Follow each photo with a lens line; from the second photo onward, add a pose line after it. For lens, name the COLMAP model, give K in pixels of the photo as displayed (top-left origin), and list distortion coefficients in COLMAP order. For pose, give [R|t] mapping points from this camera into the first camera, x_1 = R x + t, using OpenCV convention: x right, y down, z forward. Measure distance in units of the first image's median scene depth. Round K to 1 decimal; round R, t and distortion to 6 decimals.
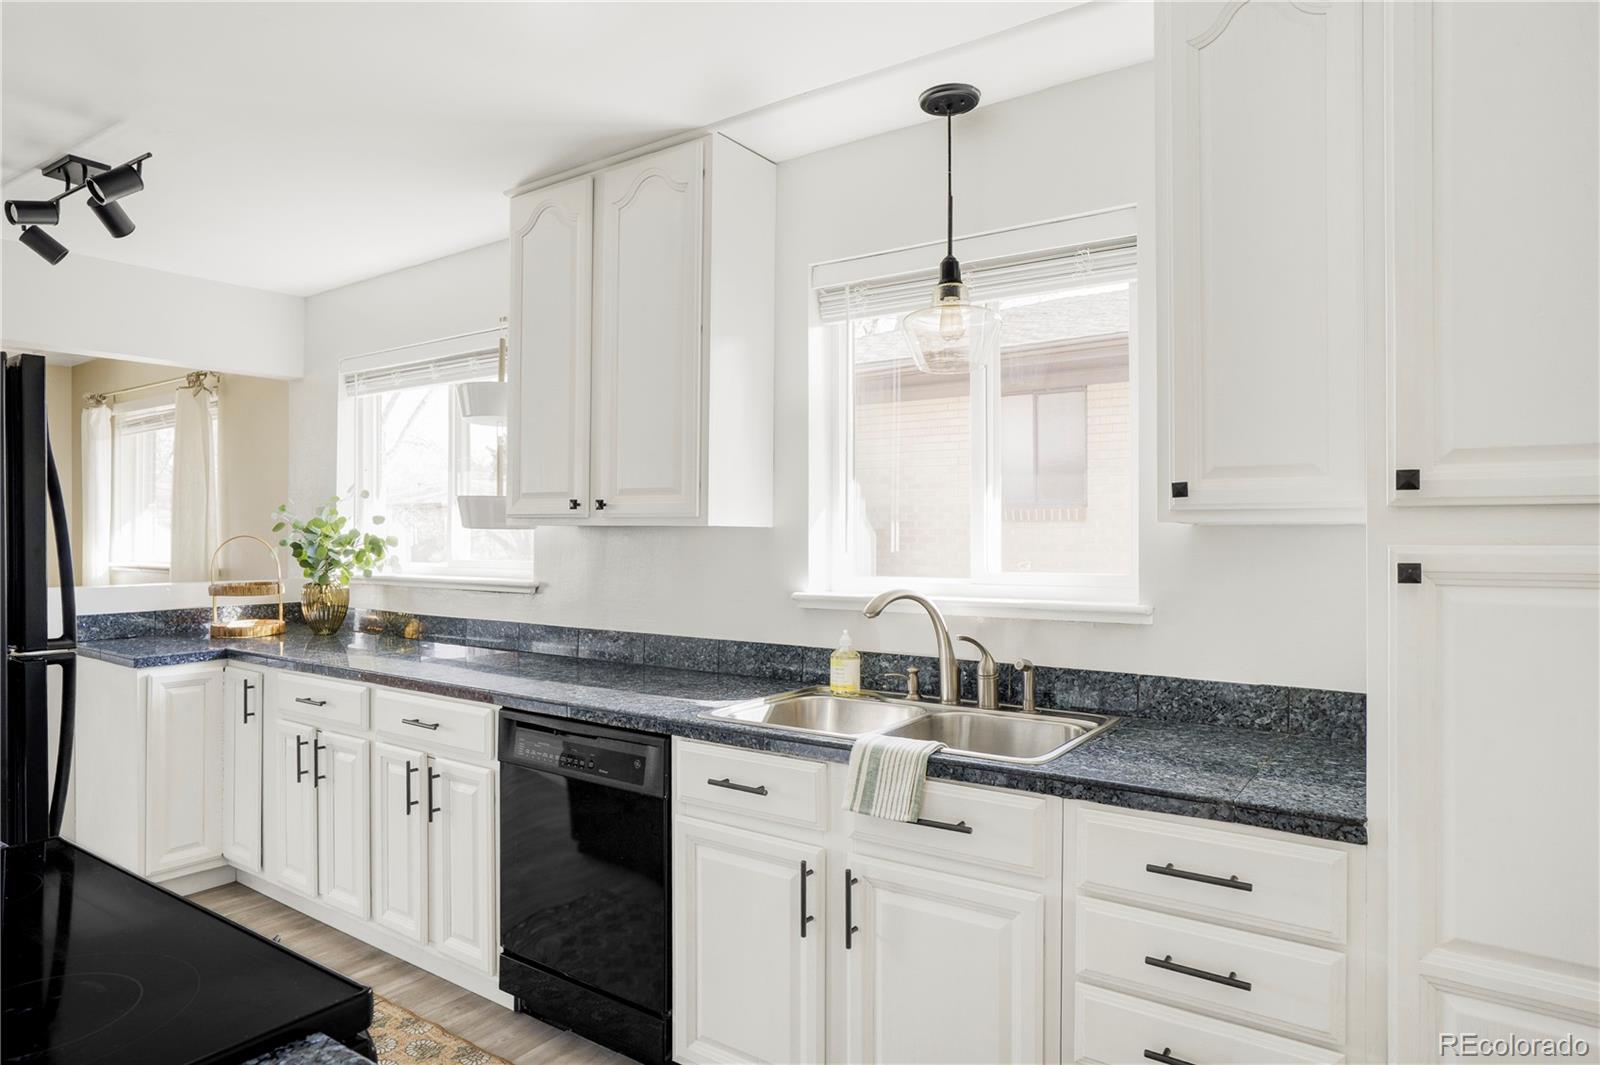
lens RADIAL K [[916.6, 0, 800.0], [0, 916.6, 532.5], [0, 0, 1]] dist [-0.066105, 0.047758]
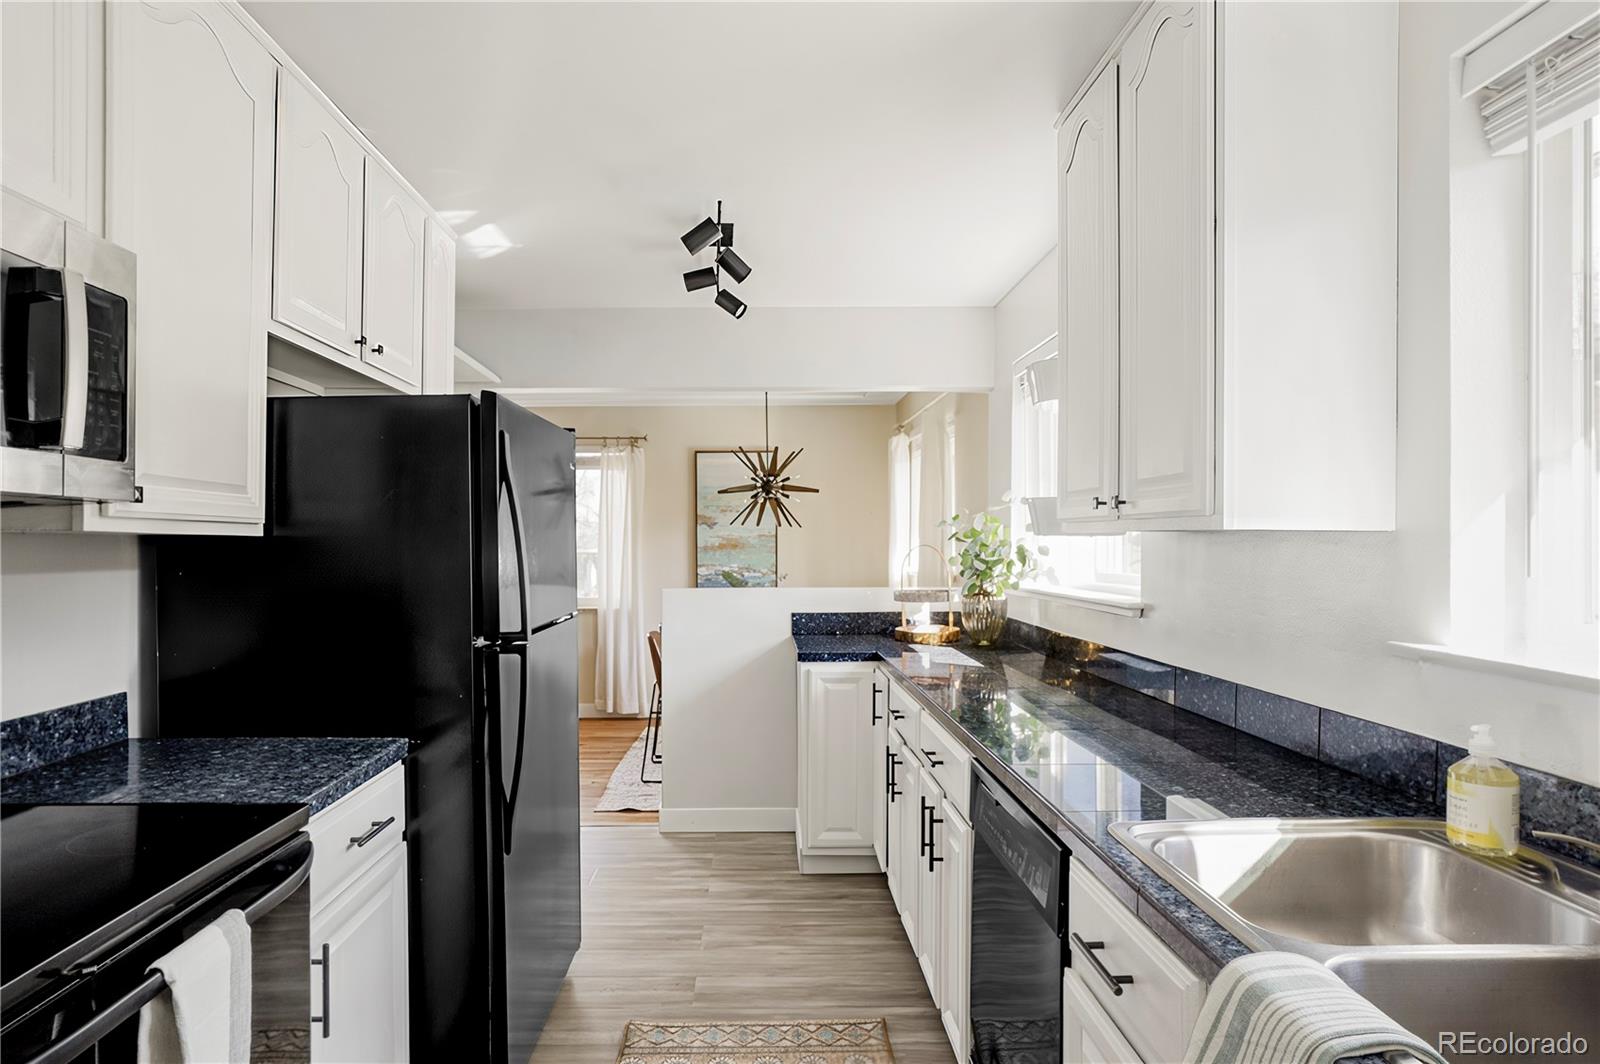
lens RADIAL K [[916.6, 0, 800.0], [0, 916.6, 532.0], [0, 0, 1]] dist [-0.066105, 0.047758]
pose [[0.587155, -0.011410, -0.809394, 0.192817], [0.003210, 0.999926, -0.011768, 0.001147], [0.809468, 0.004312, 0.587148, 0.314423]]
